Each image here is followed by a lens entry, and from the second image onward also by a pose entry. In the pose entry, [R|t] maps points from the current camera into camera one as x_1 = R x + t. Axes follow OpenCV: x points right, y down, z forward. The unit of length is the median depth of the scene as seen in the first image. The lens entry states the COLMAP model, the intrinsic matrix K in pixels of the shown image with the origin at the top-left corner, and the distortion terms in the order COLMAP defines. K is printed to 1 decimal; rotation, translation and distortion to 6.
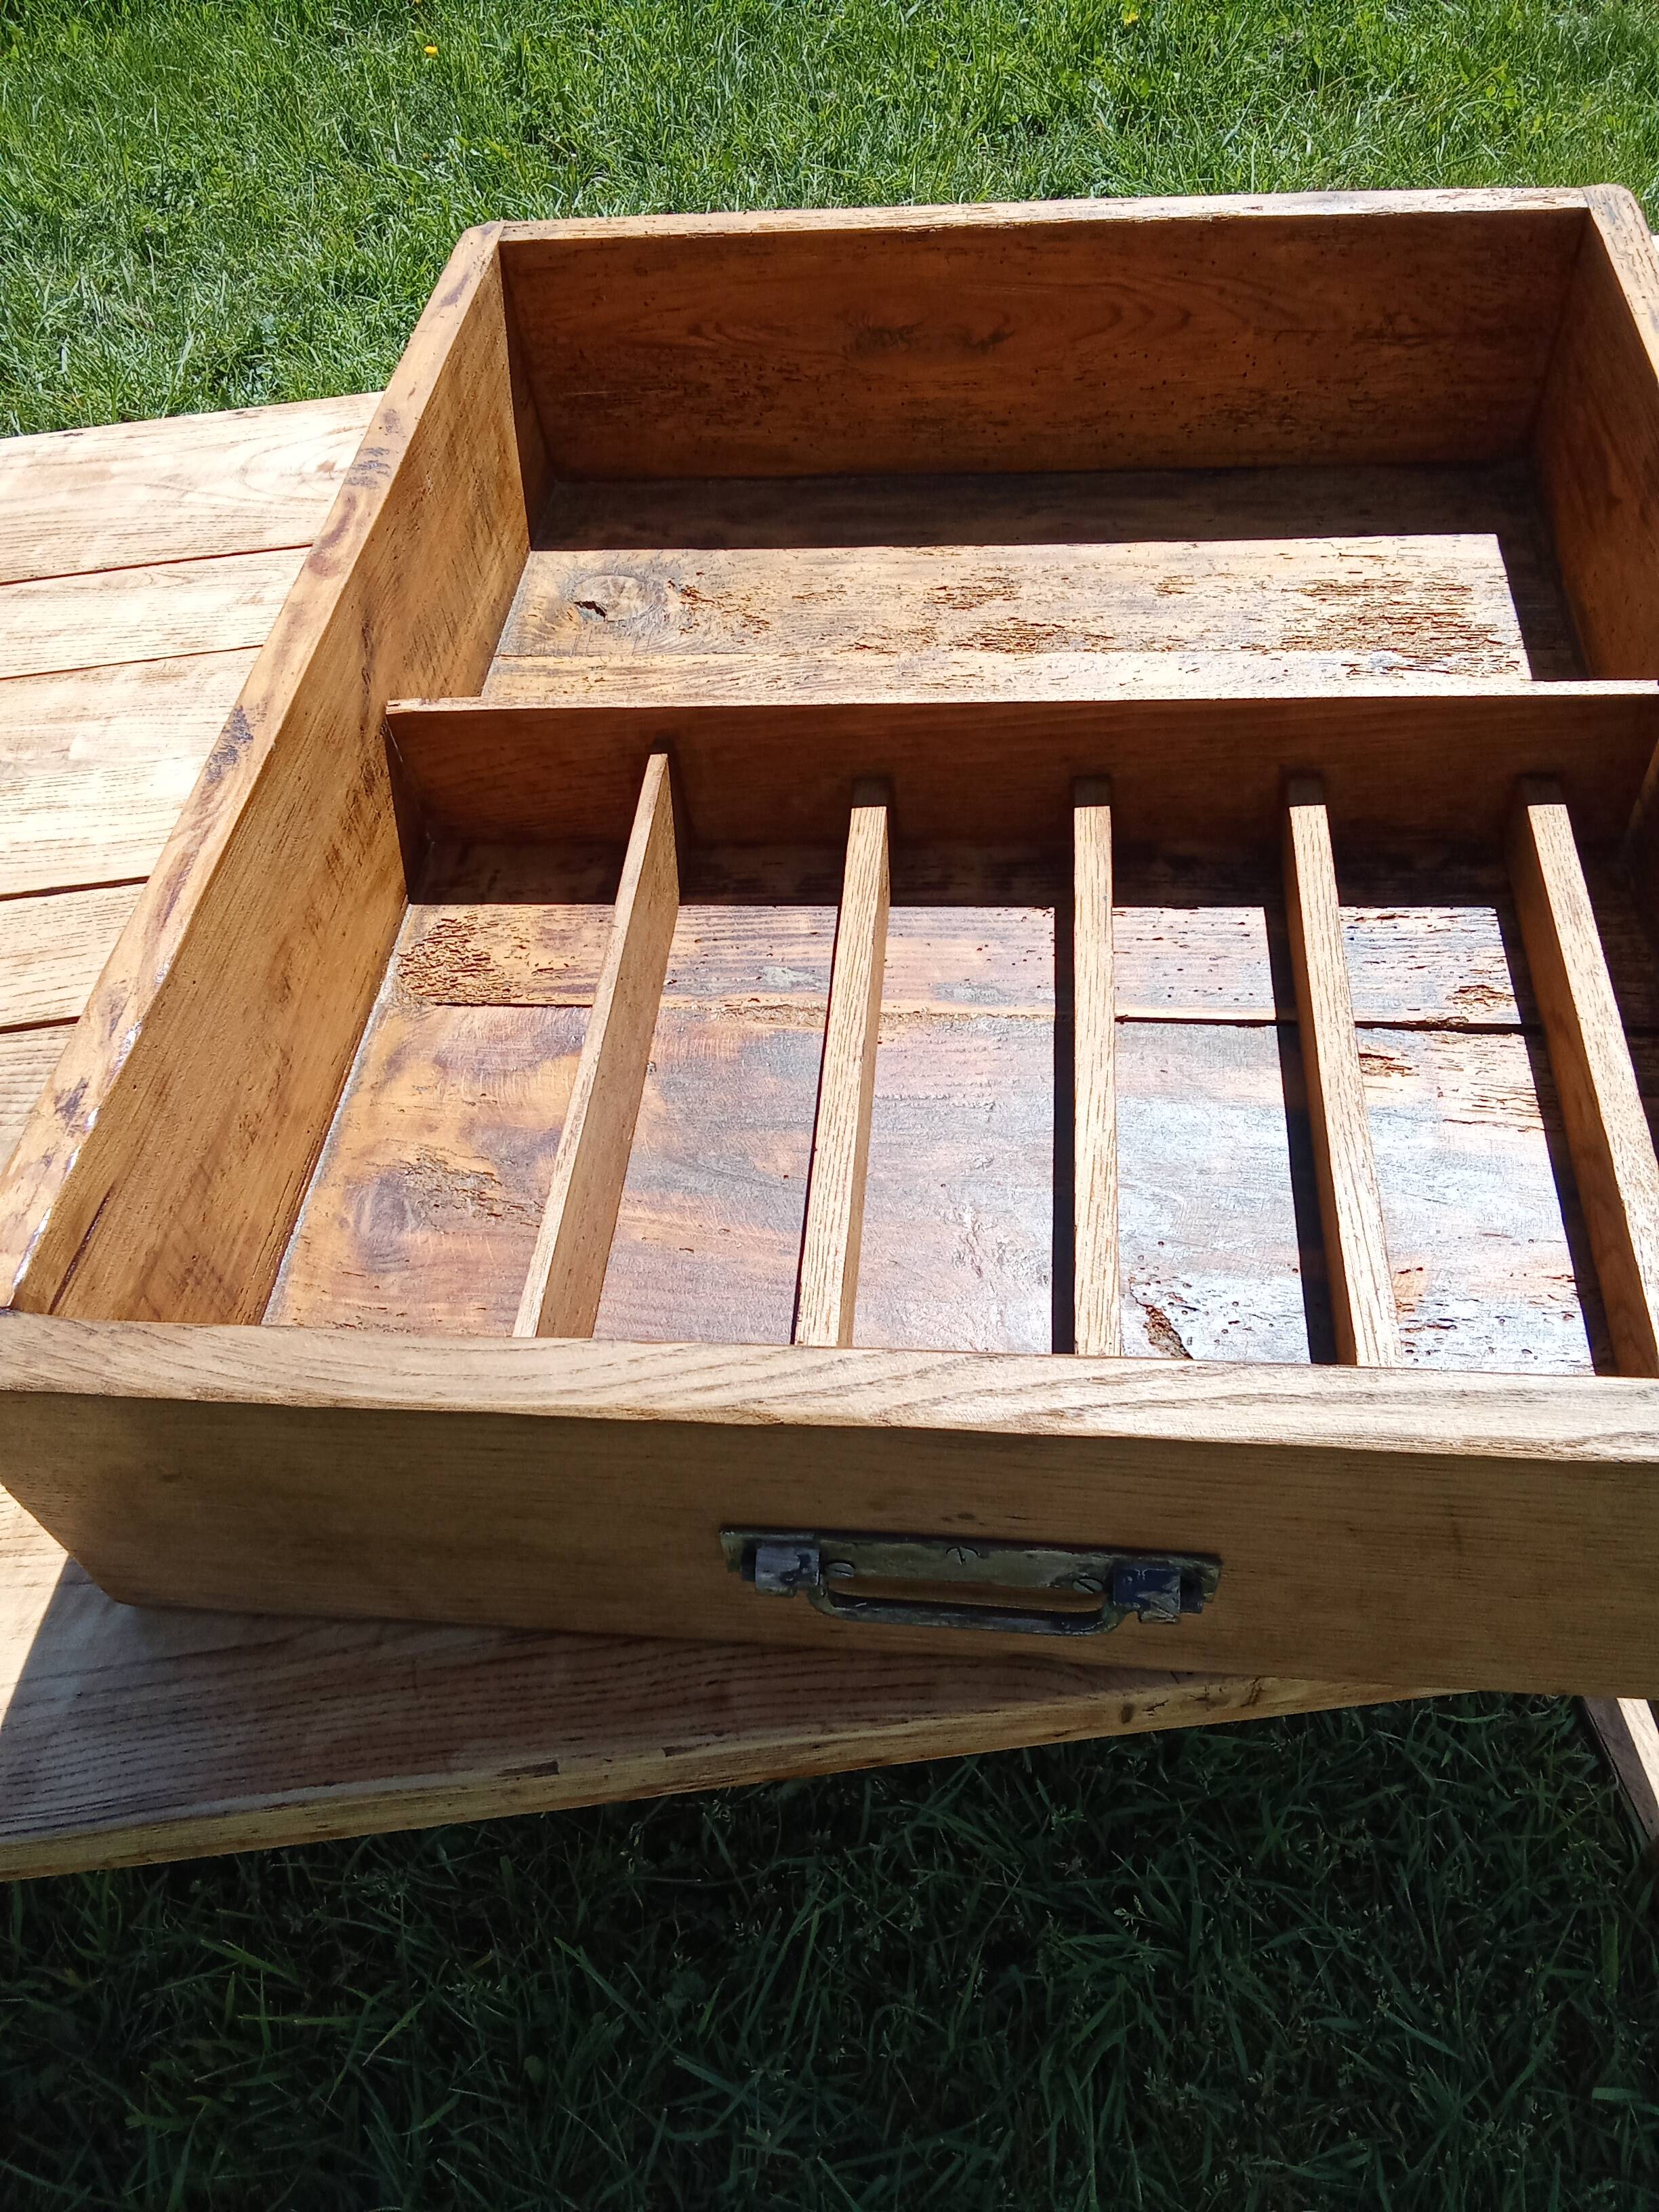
lens RADIAL K [[1708.9, 0, 828.7], [0, 1708.9, 1064.6], [0, 0, 1]] dist [0.063403, -0.105438]
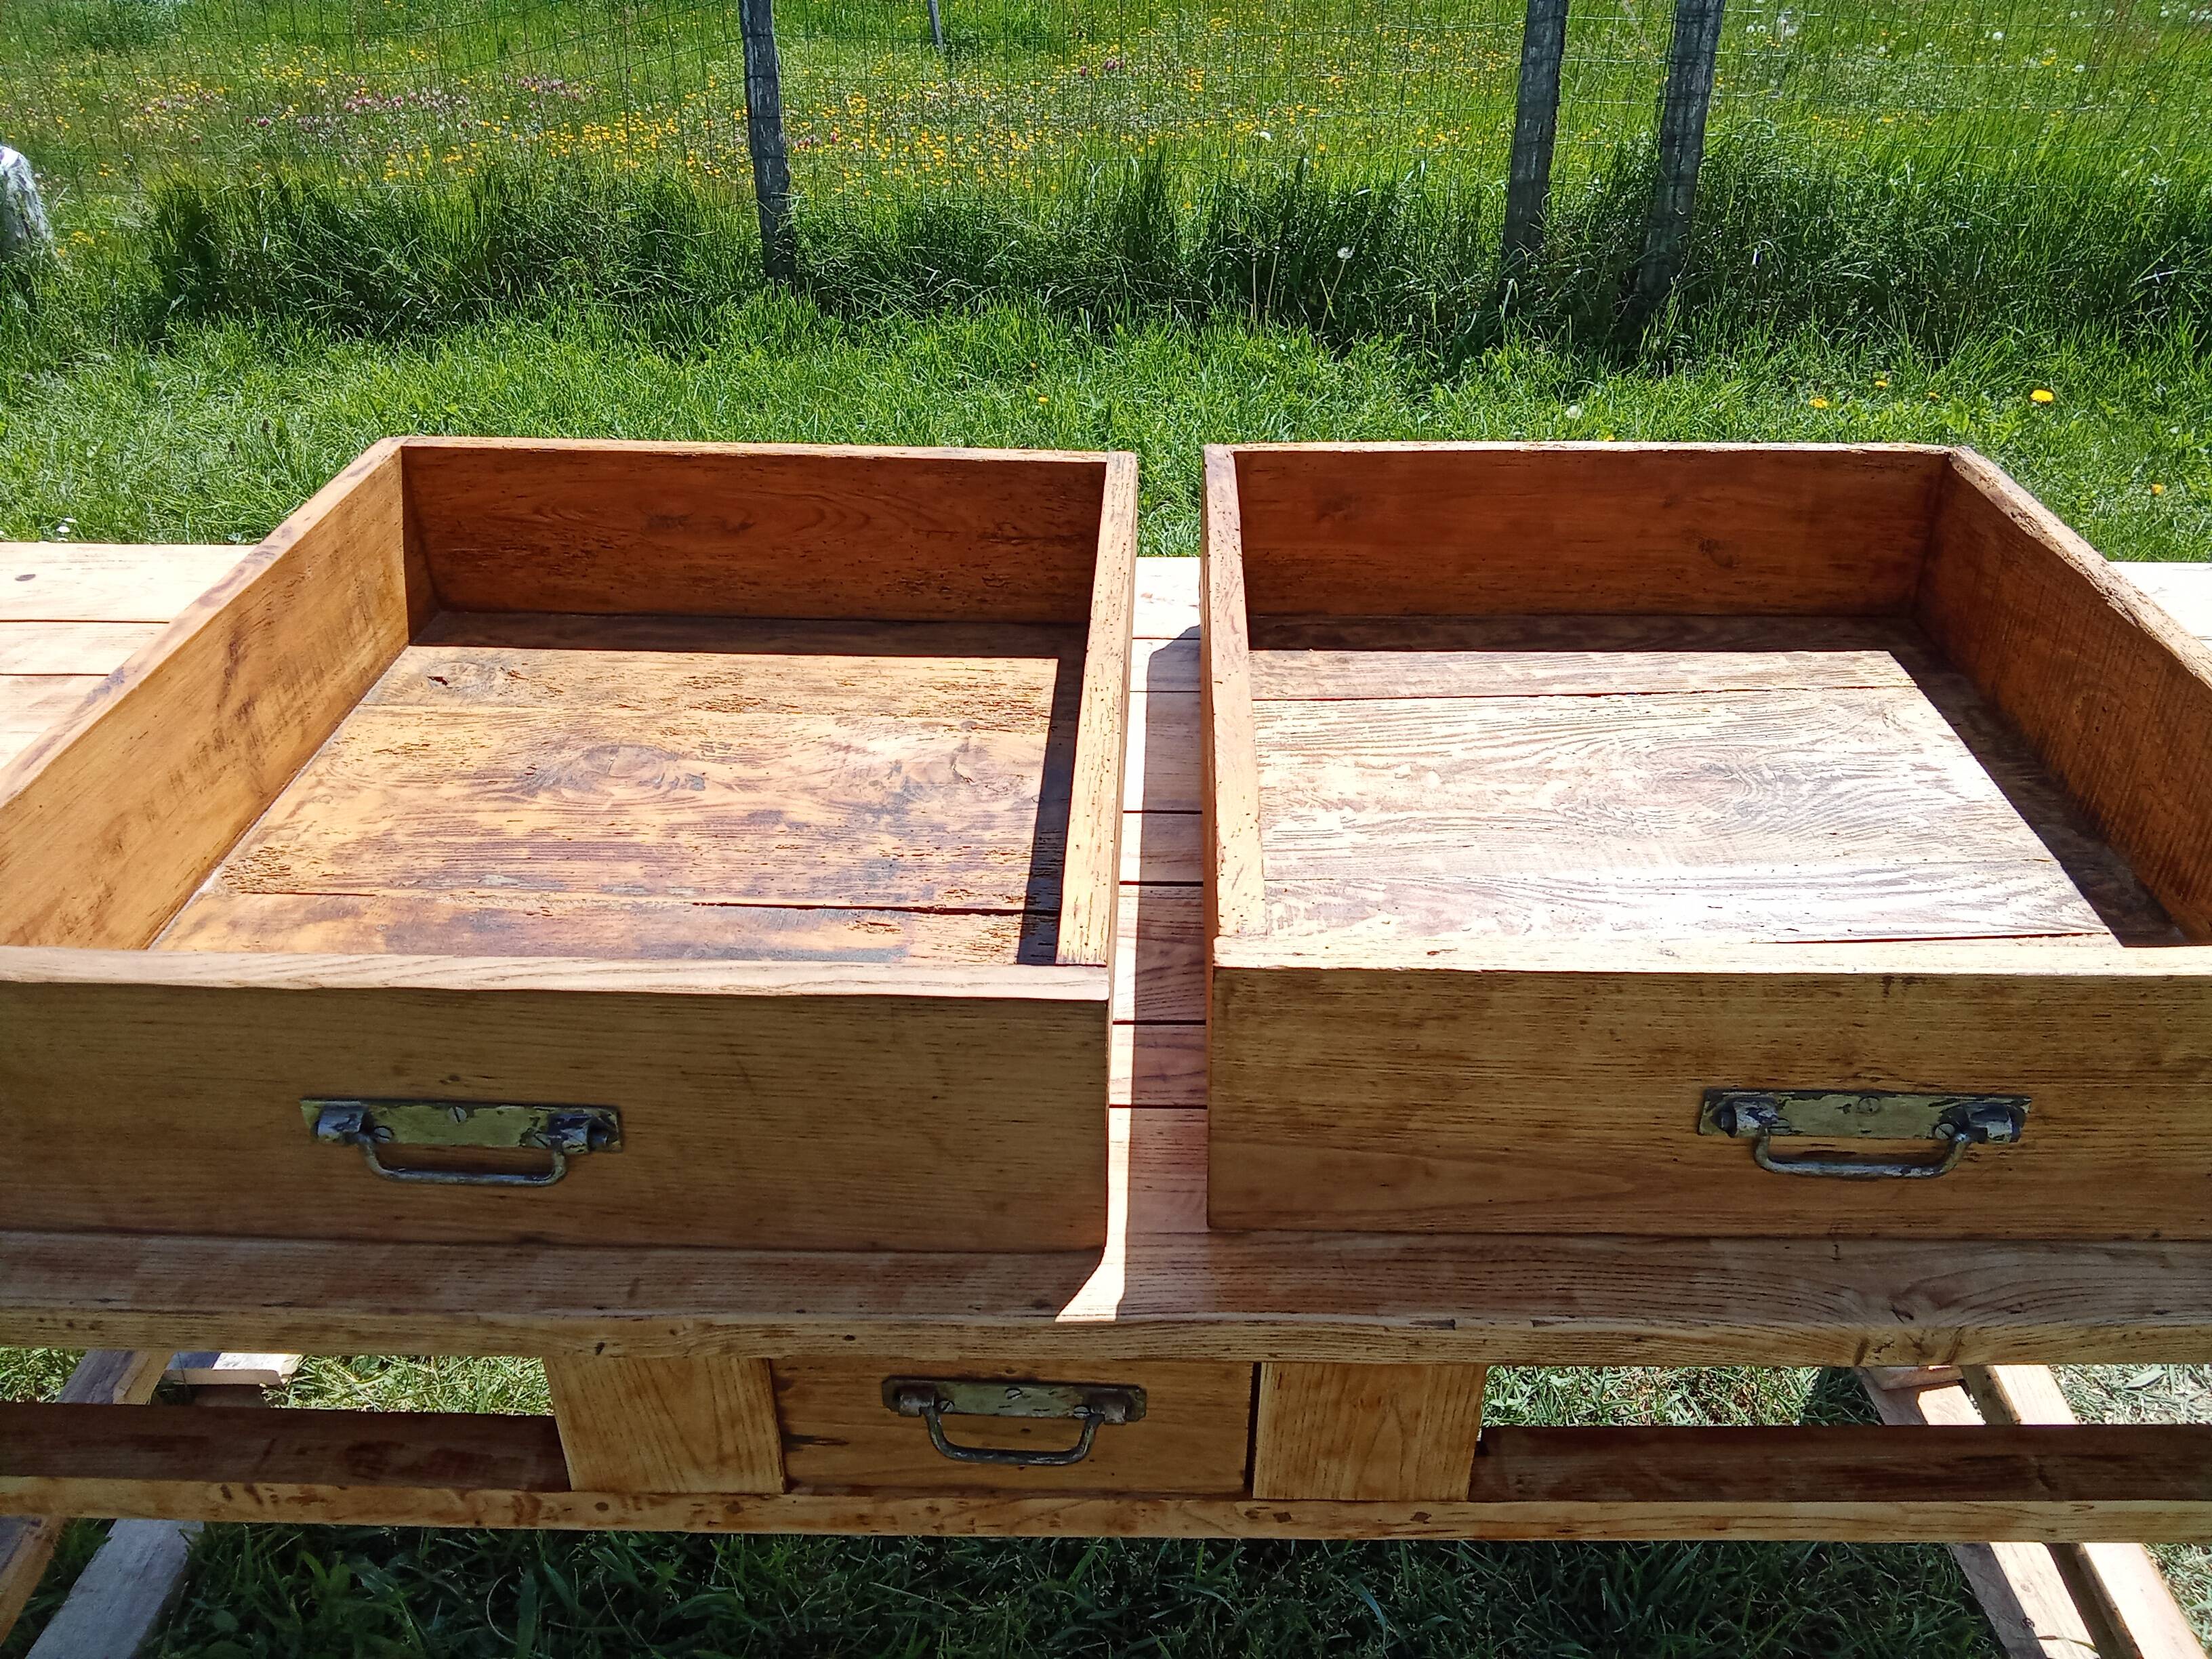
lens RADIAL K [[1708.9, 0, 1110.7], [0, 1708.9, 828.7], [0, 0, 1]] dist [0.063403, -0.105438]
pose [[0.995233, 0.038034, 0.089801, 0.297104], [-0.007396, 0.947600, -0.319374, 0.305652], [-0.097243, 0.317188, 0.943364, -0.357662]]
